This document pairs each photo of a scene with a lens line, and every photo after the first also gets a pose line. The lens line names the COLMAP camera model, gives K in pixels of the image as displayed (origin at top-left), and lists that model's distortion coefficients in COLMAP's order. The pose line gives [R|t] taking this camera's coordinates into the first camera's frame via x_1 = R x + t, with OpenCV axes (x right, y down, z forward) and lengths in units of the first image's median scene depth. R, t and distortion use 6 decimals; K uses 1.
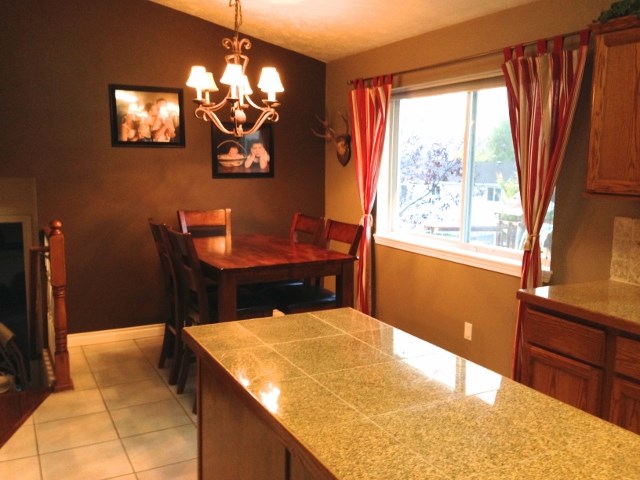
lens RADIAL K [[612.1, 0, 320.0], [0, 612.1, 240.0], [0, 0, 1]] dist [0.060022, -0.002692]
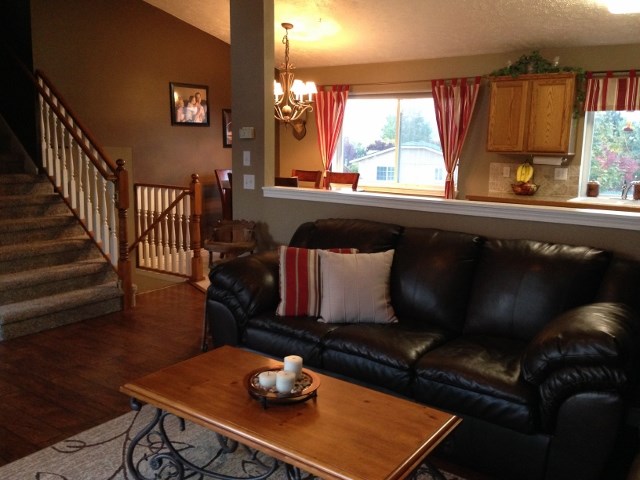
lens RADIAL K [[585.8, 0, 327.3], [0, 585.8, 226.3], [0, 0, 1]] dist [0.043700, -0.010285]
pose [[0.886387, -0.067021, 0.458068, -0.902112], [0.056026, 0.997722, 0.037565, 0.069929], [-0.459542, -0.007633, 0.888123, -0.527670]]
